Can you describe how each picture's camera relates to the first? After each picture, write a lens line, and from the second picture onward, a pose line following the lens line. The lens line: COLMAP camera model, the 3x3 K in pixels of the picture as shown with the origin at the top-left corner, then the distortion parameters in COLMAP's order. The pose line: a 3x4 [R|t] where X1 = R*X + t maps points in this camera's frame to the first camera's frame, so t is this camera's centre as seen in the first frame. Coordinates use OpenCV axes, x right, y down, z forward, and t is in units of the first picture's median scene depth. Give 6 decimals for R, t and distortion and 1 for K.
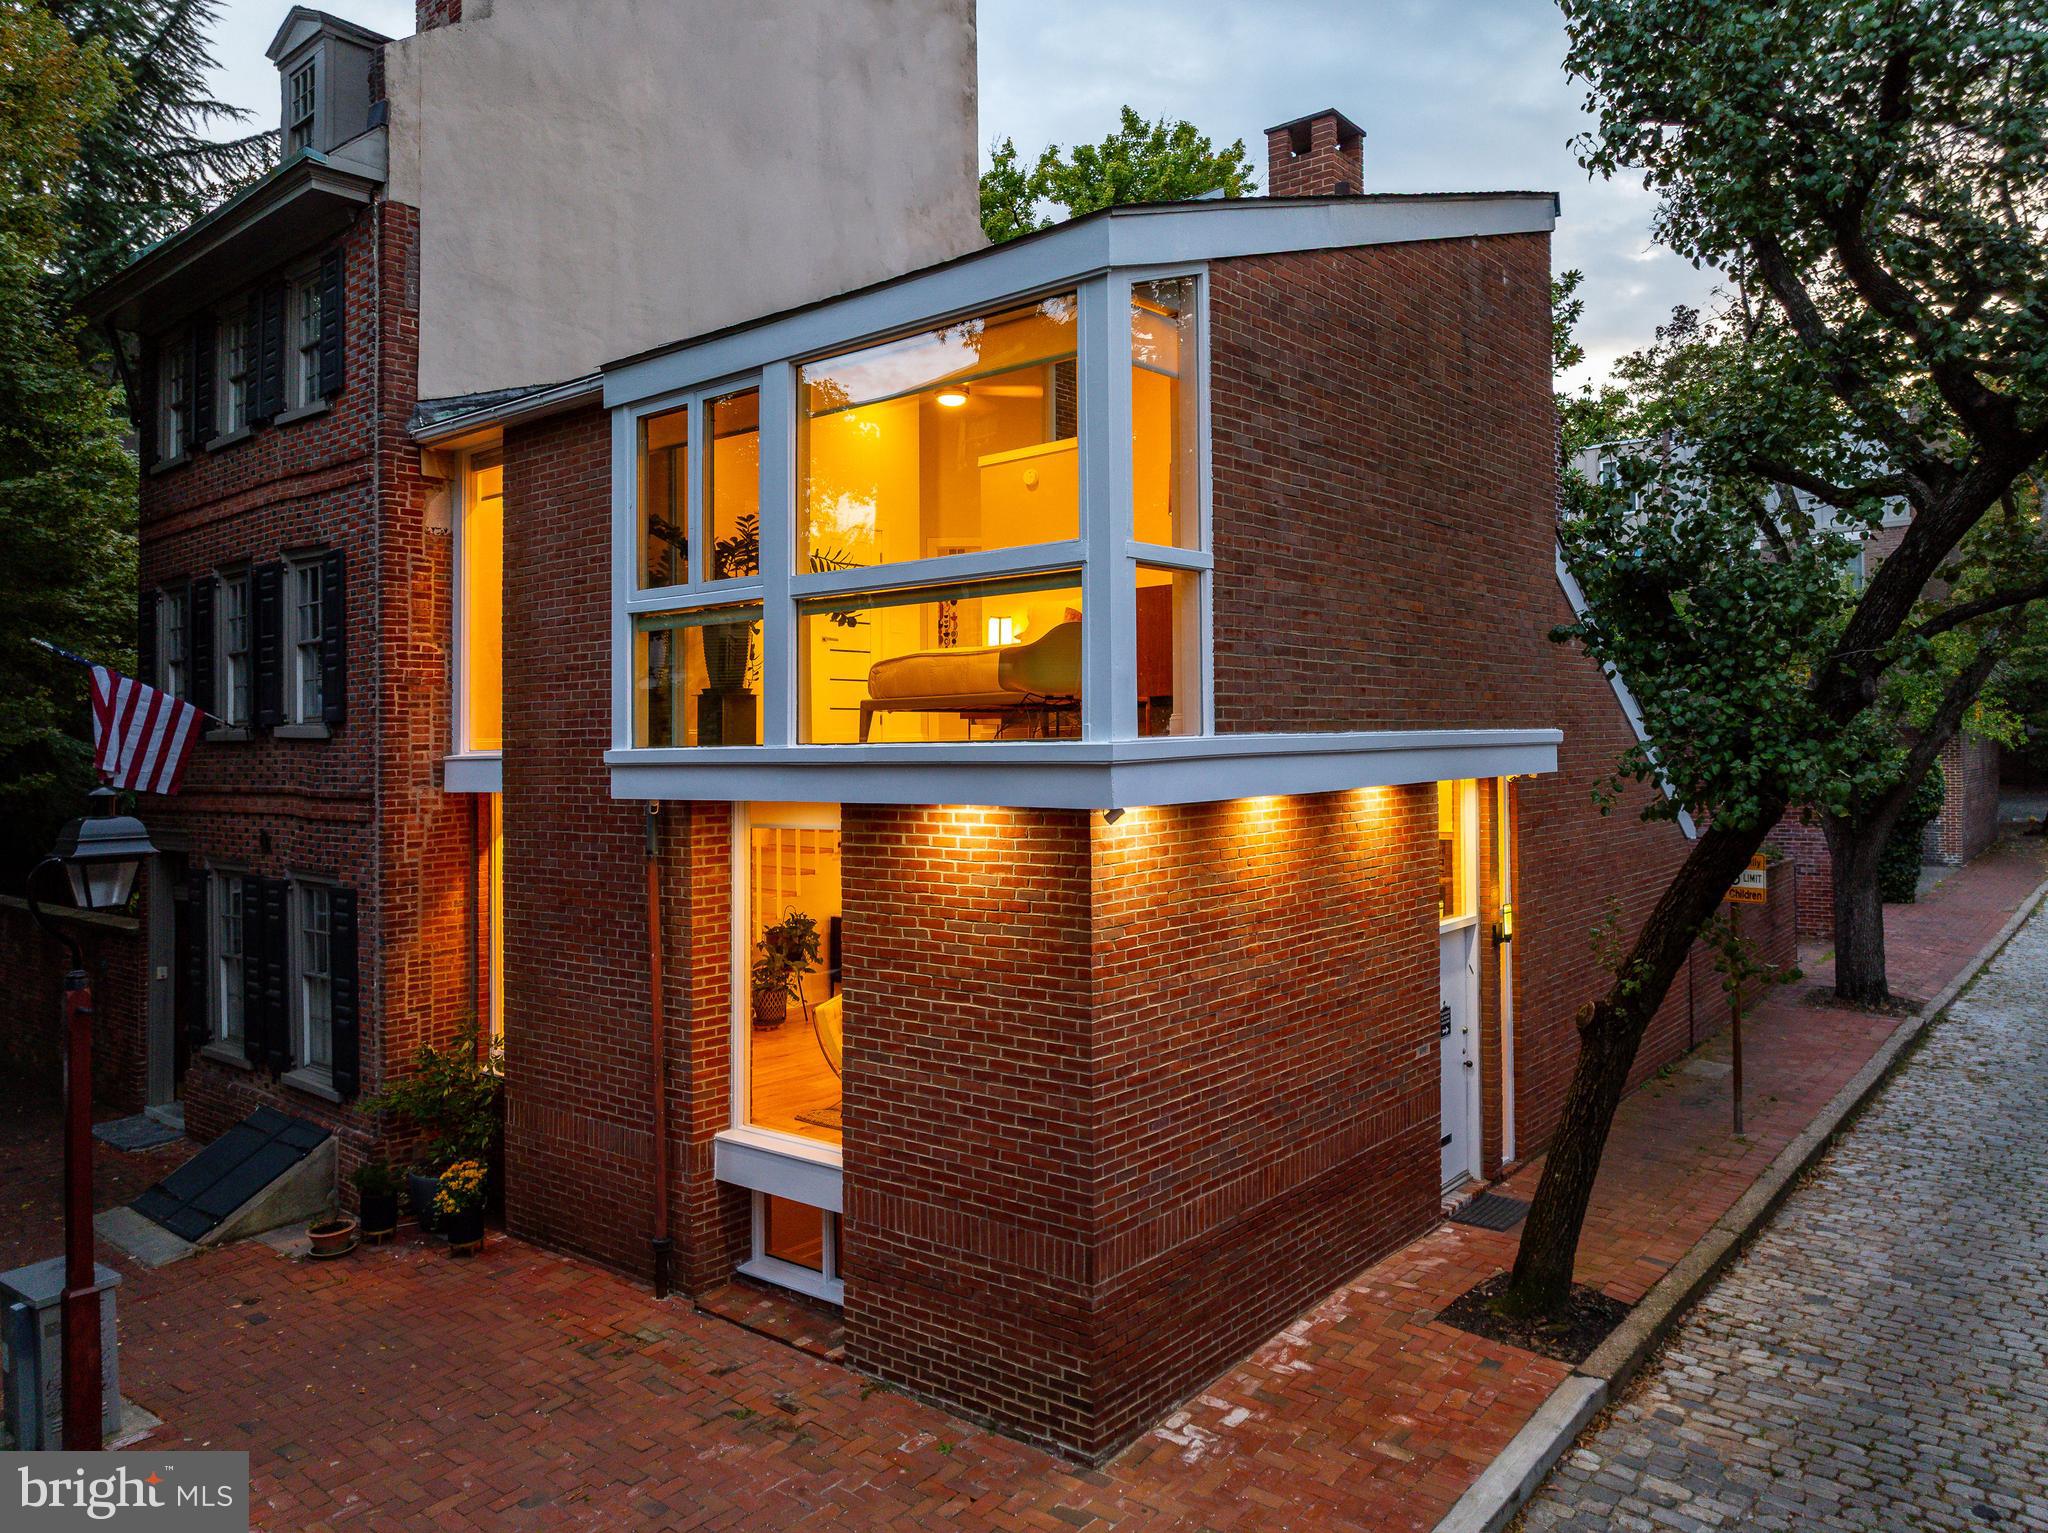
lens RADIAL K [[1388.3, 0, 1175.9], [0, 1388.3, 755.2], [0, 0, 1]] dist [-0.004831, 0.004825]
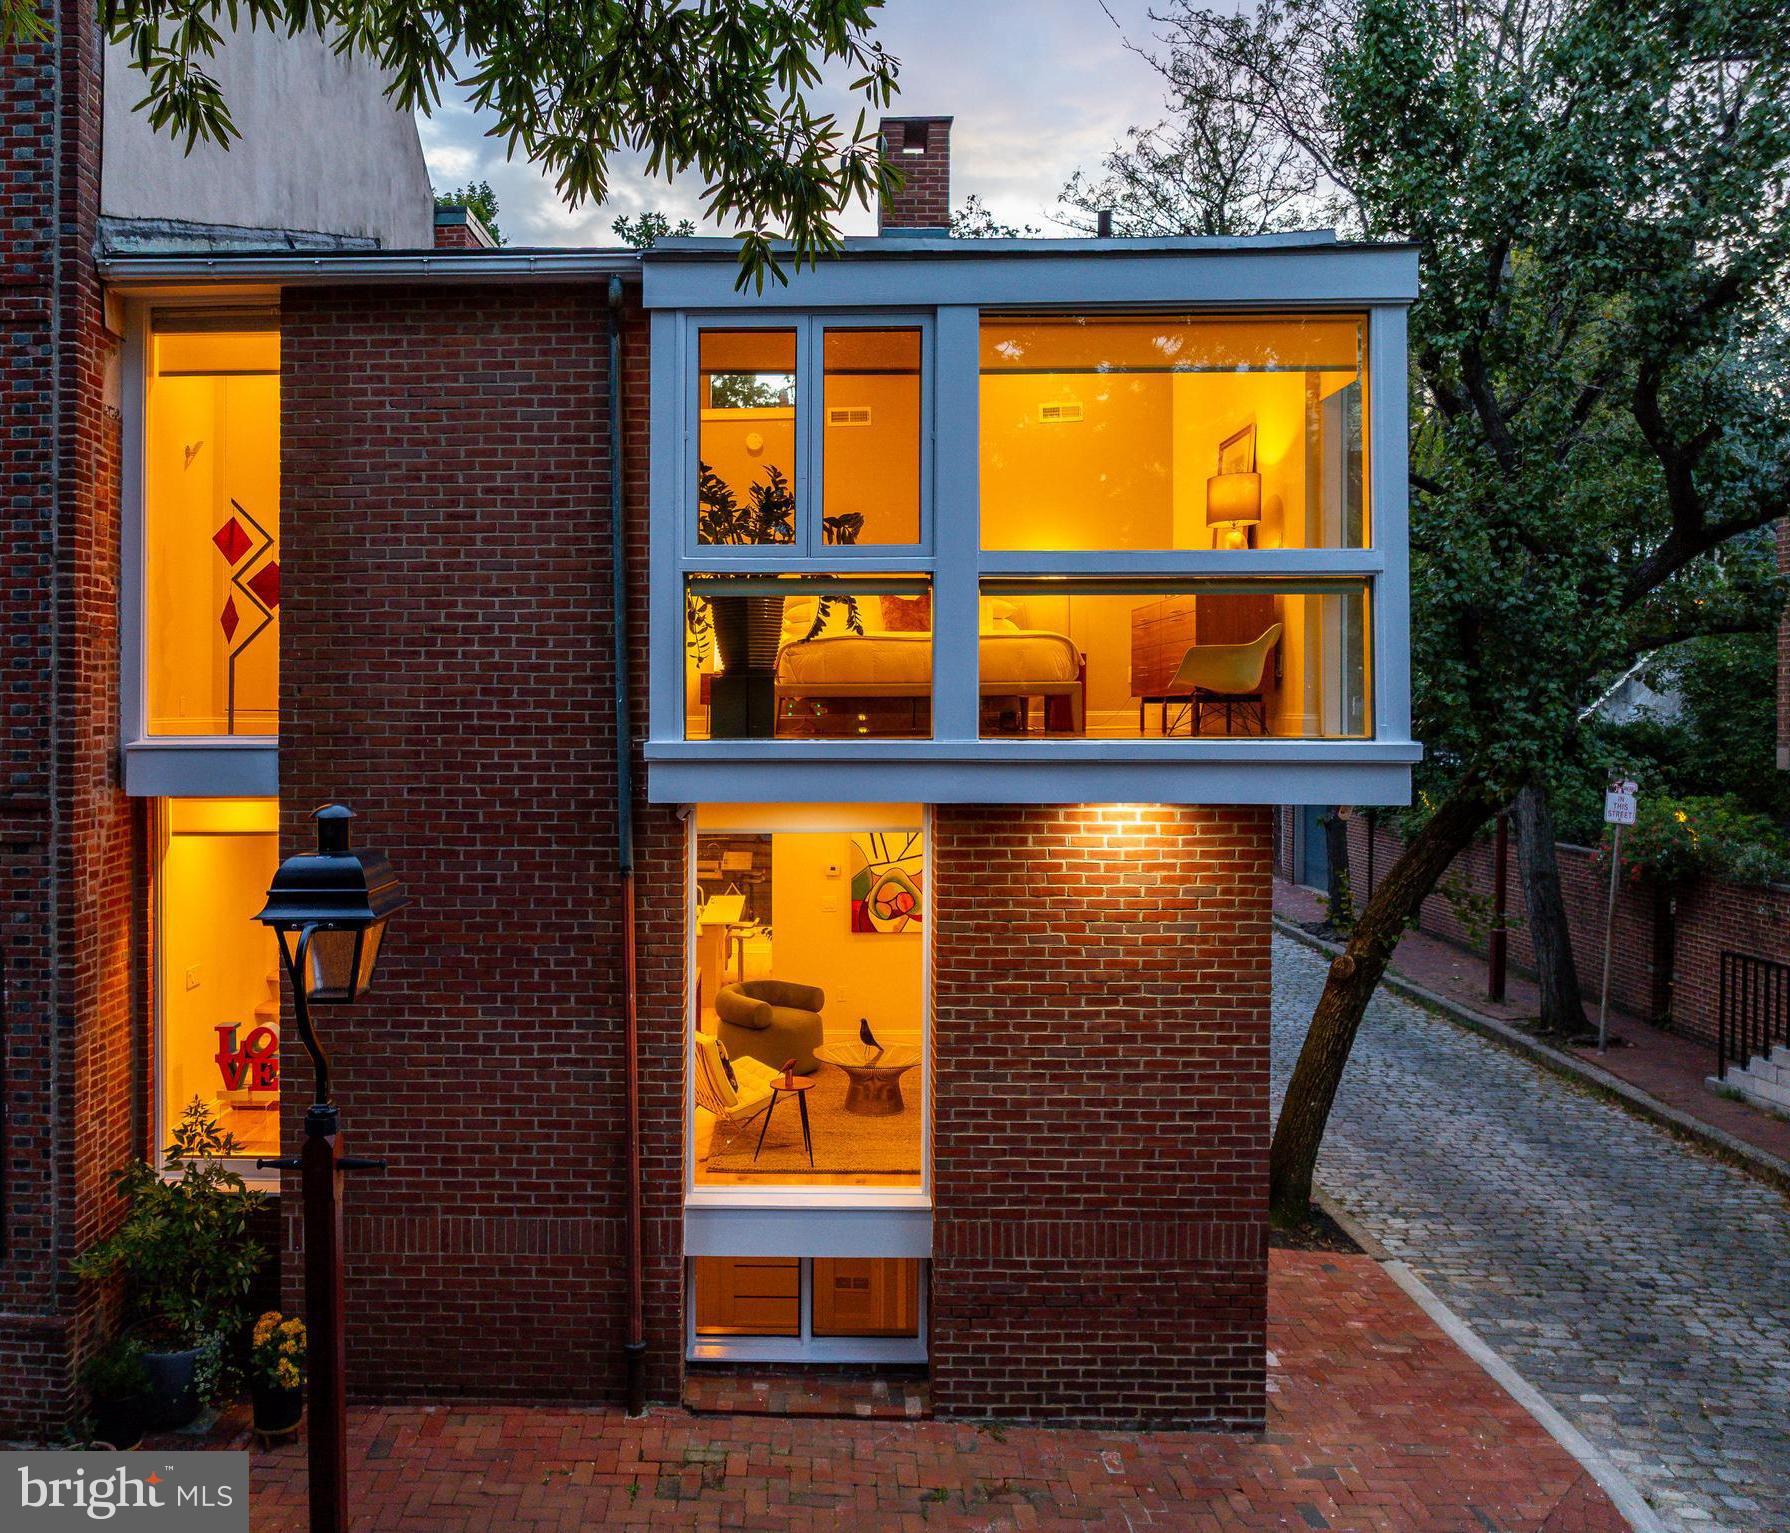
lens RADIAL K [[1397.6, 0, 765.6], [0, 1397.6, 765.8], [0, 0, 1]] dist [-0.005243, -0.008603]
pose [[0.811954, -0.001793, 0.583719, -0.877209], [-0.009638, 0.999818, 0.016479, -0.003808], [-0.583642, -0.019006, 0.811788, 0.333135]]
